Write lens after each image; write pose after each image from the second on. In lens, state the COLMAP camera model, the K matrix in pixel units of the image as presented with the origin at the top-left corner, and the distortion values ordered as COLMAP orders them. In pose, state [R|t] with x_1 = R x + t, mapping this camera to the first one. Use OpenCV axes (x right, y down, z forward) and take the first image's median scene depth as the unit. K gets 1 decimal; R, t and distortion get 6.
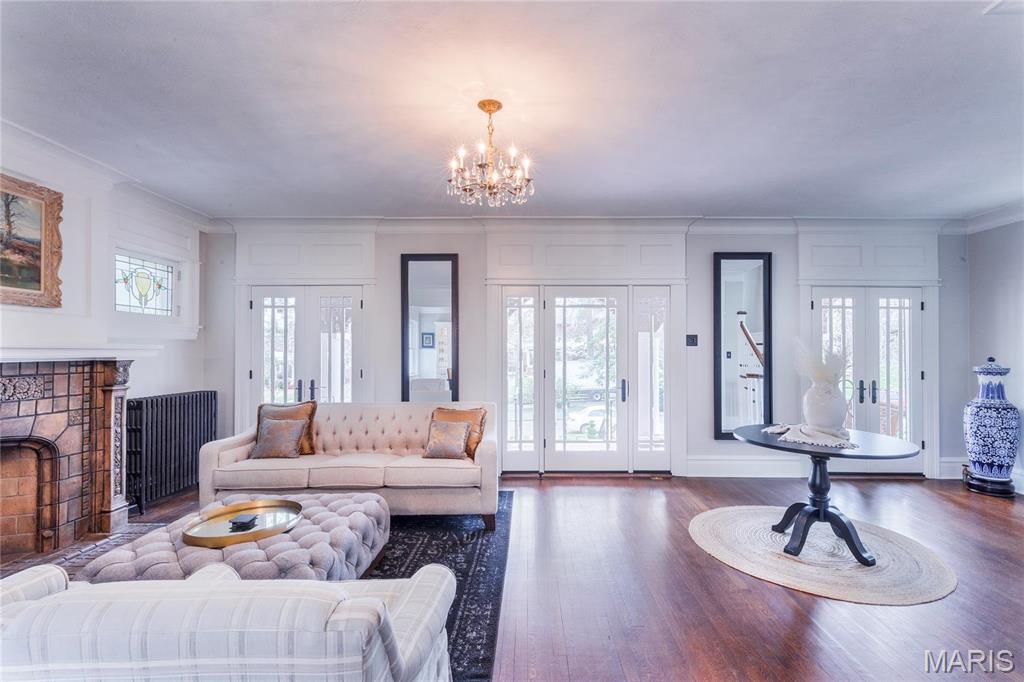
lens RADIAL K [[474.7, 0, 517.1], [0, 474.7, 346.7], [0, 0, 1]] dist [0.003268, -0.000032]
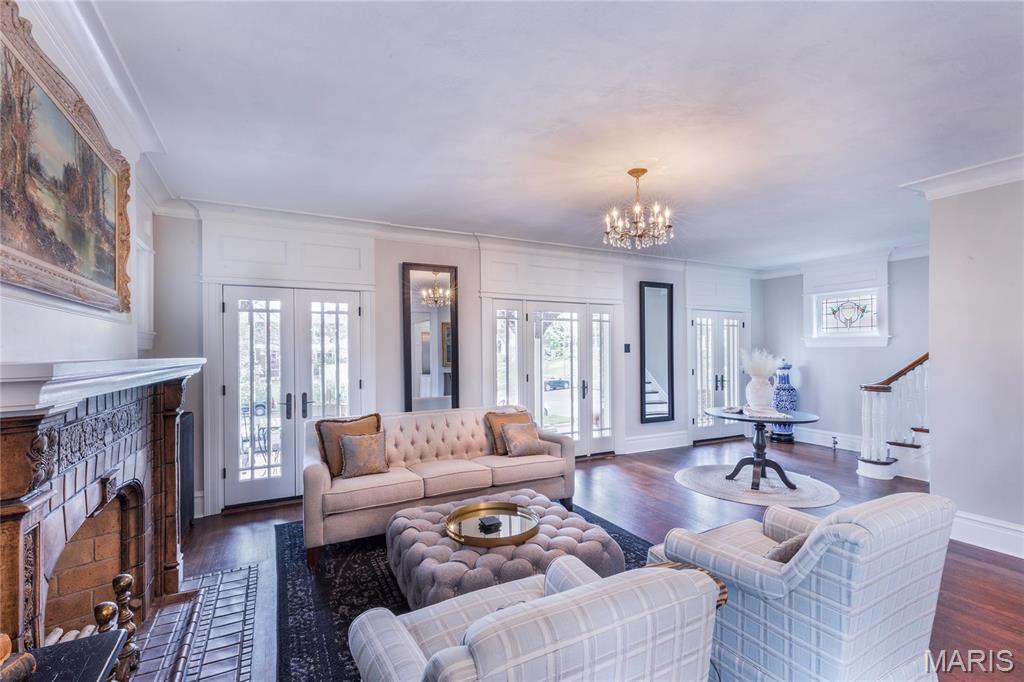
lens RADIAL K [[474.7, 0, 511.4], [0, 474.7, 346.7], [0, 0, 1]] dist [0.003268, -0.000032]
pose [[0.879816, -0.001450, 0.475312, -0.589113], [0.002122, 0.999997, -0.000878, -0.018411], [-0.475310, 0.001781, 0.879817, 0.016692]]
